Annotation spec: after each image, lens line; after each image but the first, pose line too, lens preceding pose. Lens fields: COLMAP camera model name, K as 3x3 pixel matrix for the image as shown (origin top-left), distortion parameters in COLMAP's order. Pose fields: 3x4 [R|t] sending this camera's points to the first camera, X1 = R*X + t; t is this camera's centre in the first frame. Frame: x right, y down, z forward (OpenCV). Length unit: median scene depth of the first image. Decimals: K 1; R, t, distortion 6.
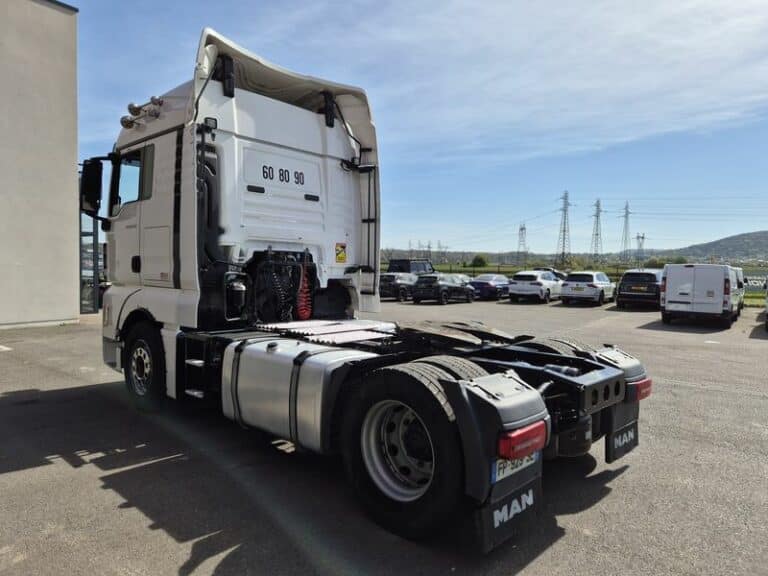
lens RADIAL K [[511.4, 0, 383.8], [0, 511.4, 285.5], [0, 0, 1]] dist [0.055361, -0.042460]
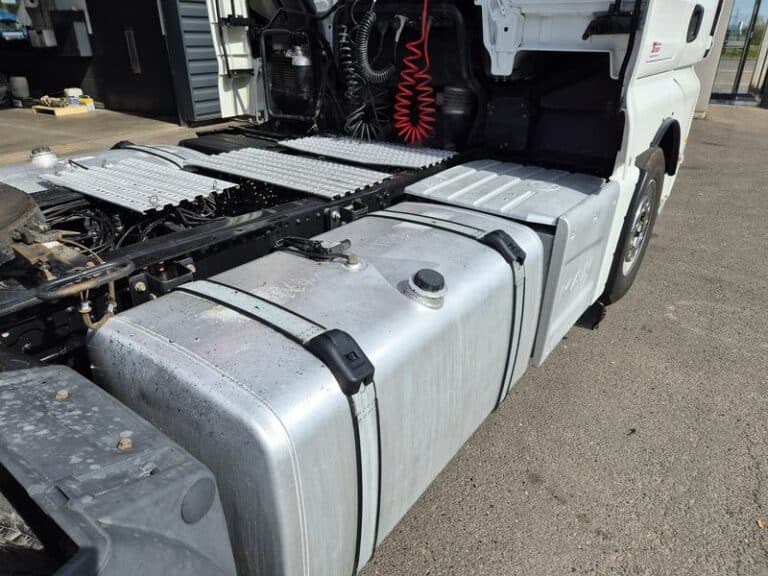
lens RADIAL K [[511.4, 0, 381.4], [0, 511.4, 273.7], [0, 0, 1]] dist [0.055361, -0.042460]
pose [[0.107129, 0.405109, -0.907970, 0.322095], [-0.040246, 0.914244, 0.403160, -0.013447], [0.993430, -0.006648, 0.114246, 0.943235]]
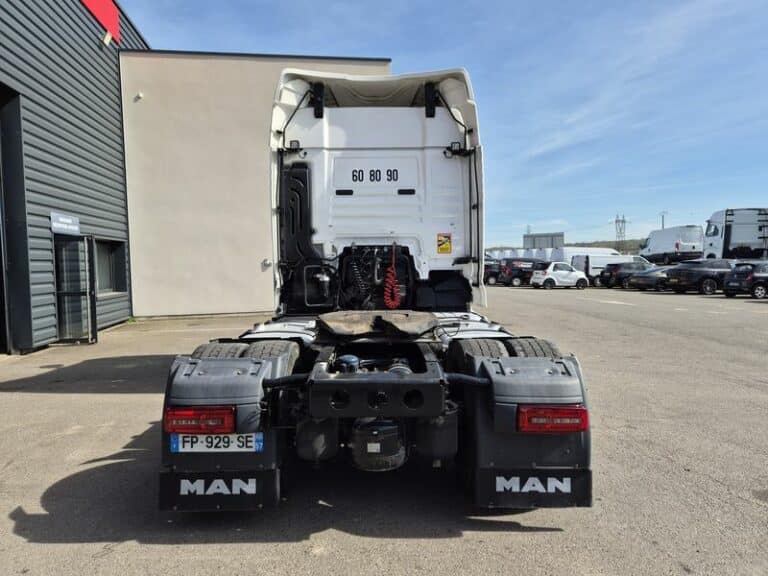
lens RADIAL K [[511.4, 0, 382.8], [0, 511.4, 286.8], [0, 0, 1]] dist [0.055361, -0.042460]
pose [[0.690328, 0.002555, -0.723492, 0.608456], [0.002682, 0.999978, 0.006090, 0.014692], [0.723491, -0.006145, 0.690306, 0.267004]]
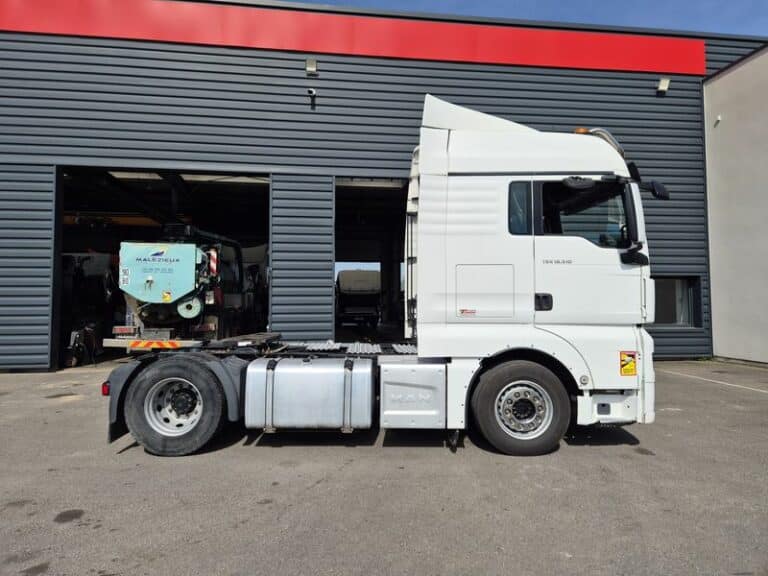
lens RADIAL K [[511.4, 0, 380.6], [0, 511.4, 280.7], [0, 0, 1]] dist [0.055361, -0.042460]
pose [[-0.727642, -0.044589, -0.684507, 0.667669], [-0.039466, 0.998953, -0.023118, -0.048628], [0.684821, 0.010193, -0.728640, 1.765095]]
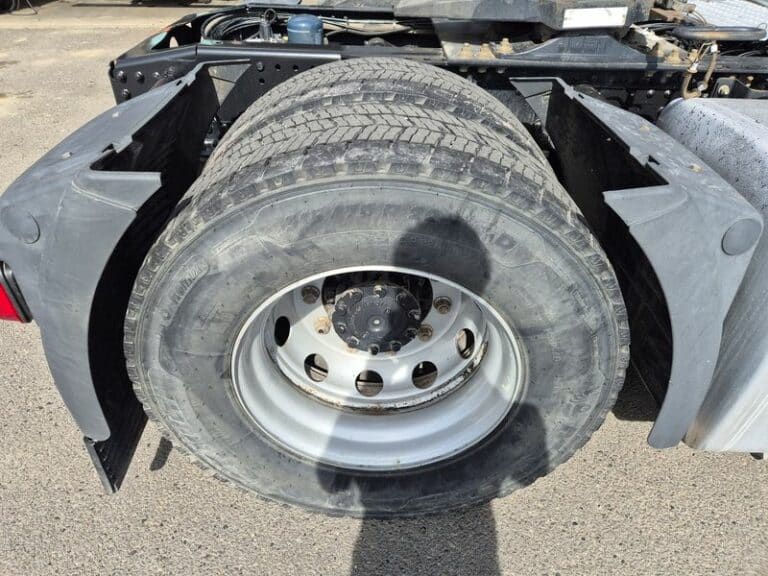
lens RADIAL K [[511.4, 0, 378.3], [0, 511.4, 285.7], [0, 0, 1]] dist [0.055361, -0.042460]
pose [[-0.732437, 0.371225, -0.570726, 0.386864], [-0.062310, 0.798206, 0.599153, 0.031071], [0.677977, 0.474404, -0.561505, 0.928707]]
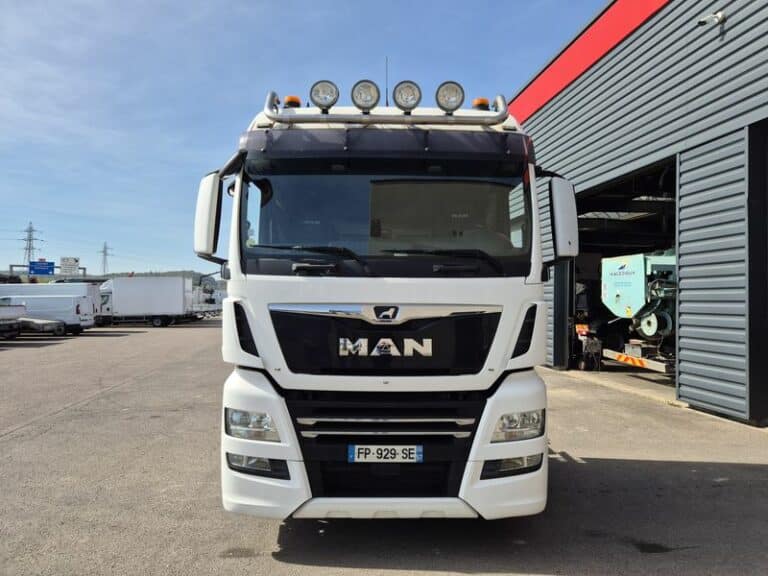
lens RADIAL K [[511.4, 0, 385.0], [0, 511.4, 286.1], [0, 0, 1]] dist [0.055361, -0.042460]
pose [[-0.693536, -0.010301, 0.720348, -0.929558], [-0.002505, 0.999926, 0.011888, -0.117293], [-0.720418, 0.006440, -0.693511, 1.718190]]
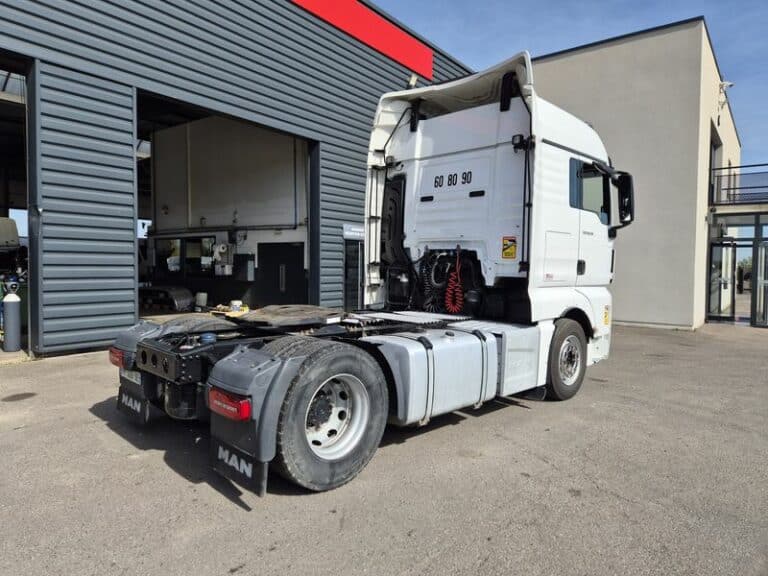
lens RADIAL K [[511.4, 0, 375.6], [0, 511.4, 287.3], [0, 0, 1]] dist [0.055361, -0.042460]
pose [[-0.035171, 0.023477, -0.999106, 0.915502], [-0.053607, 0.998240, 0.025344, -0.005473], [0.997943, 0.054451, -0.033851, 0.898732]]
